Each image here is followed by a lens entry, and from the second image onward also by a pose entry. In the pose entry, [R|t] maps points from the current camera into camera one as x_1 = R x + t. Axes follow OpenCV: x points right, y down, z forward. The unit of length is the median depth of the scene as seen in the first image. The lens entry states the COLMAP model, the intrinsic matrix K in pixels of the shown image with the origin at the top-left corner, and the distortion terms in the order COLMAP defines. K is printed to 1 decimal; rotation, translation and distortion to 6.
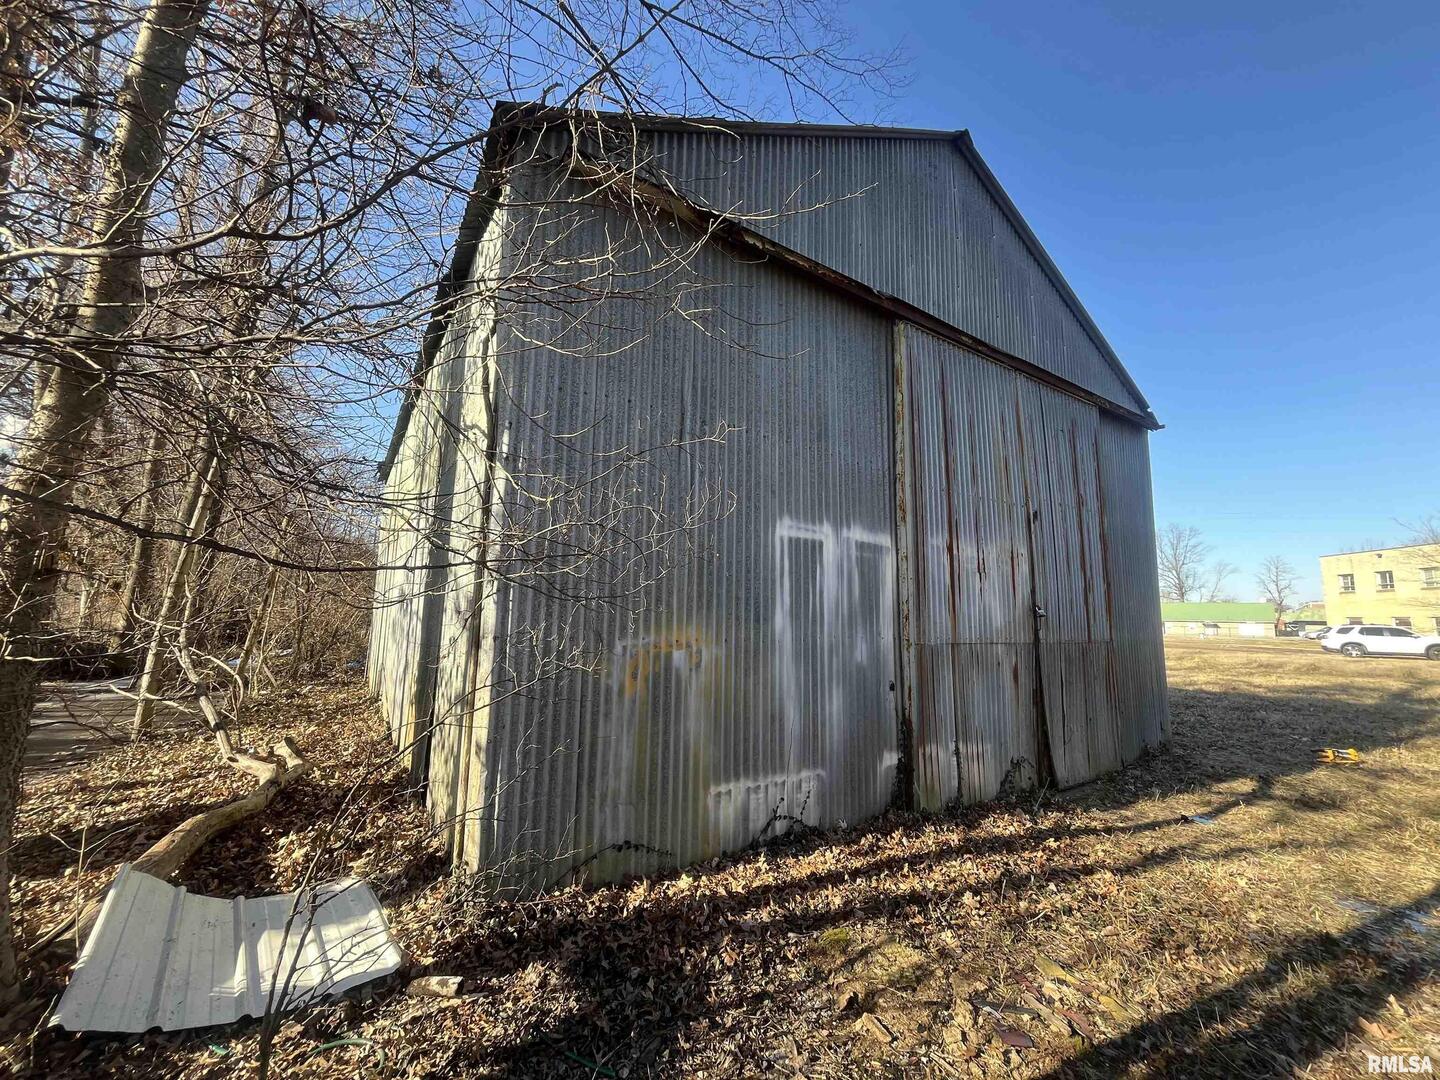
lens RADIAL K [[576.7, 0, 720.0], [0, 576.7, 540.0], [0, 0, 1]] dist [0.011015, -0.004547]
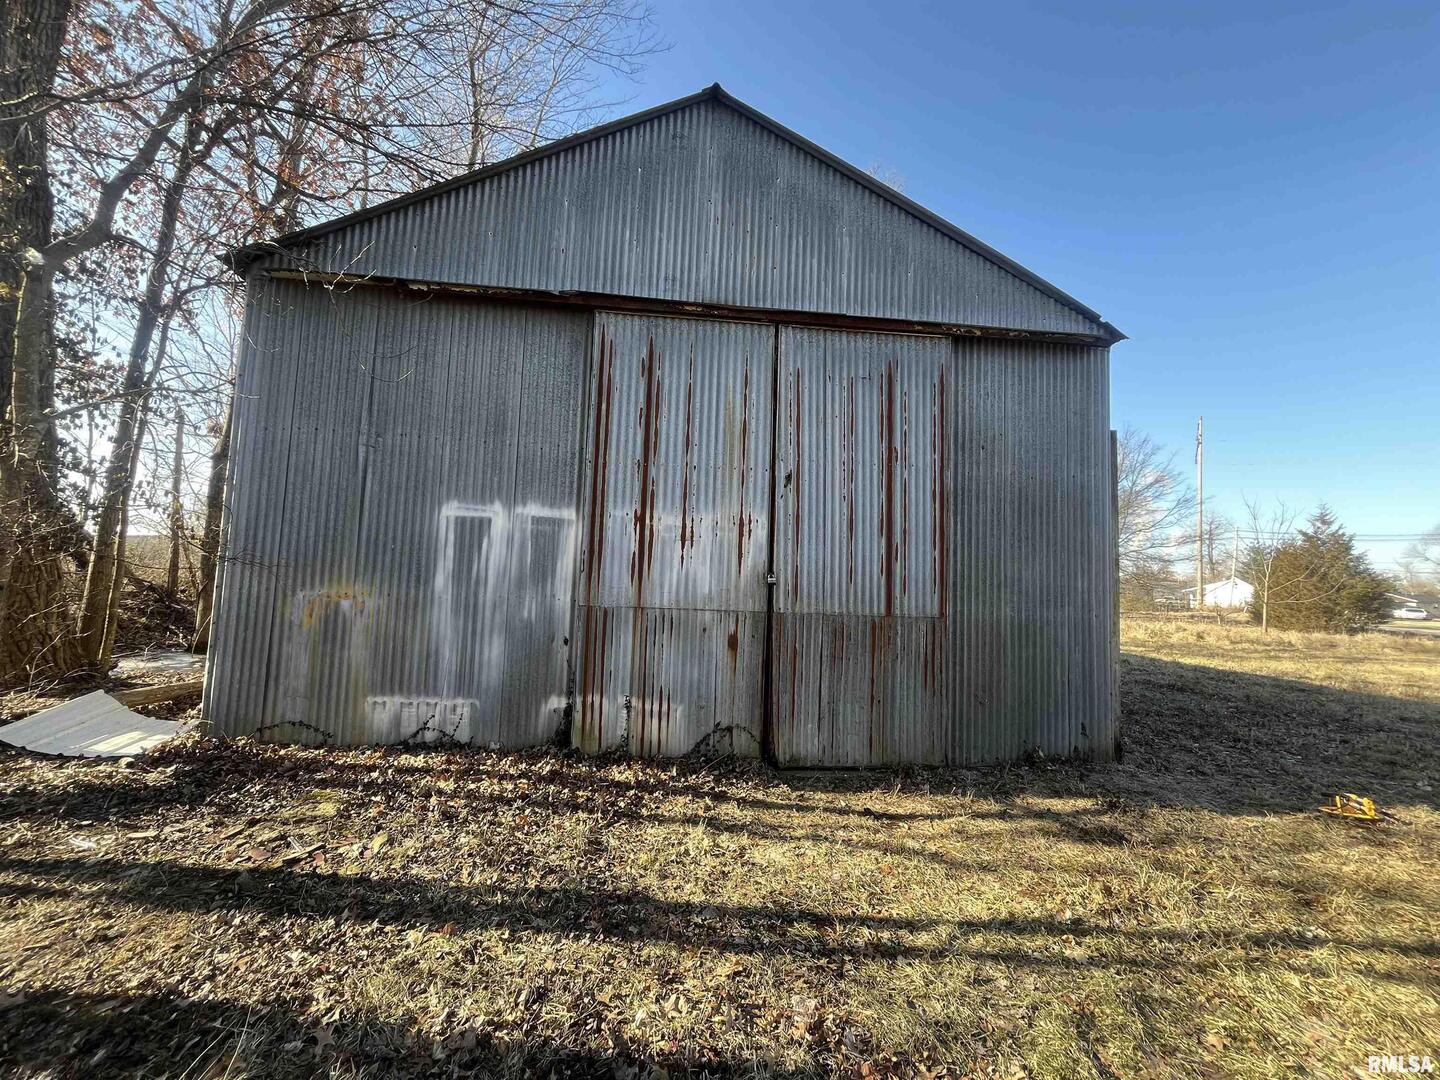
lens RADIAL K [[576.7, 0, 720.0], [0, 576.7, 540.0], [0, 0, 1]] dist [0.011015, -0.004547]
pose [[0.875667, -0.024081, -0.482315, 1.214501], [0.044612, 0.998519, 0.031141, 0.032576], [0.480850, -0.048786, 0.875444, 0.163237]]
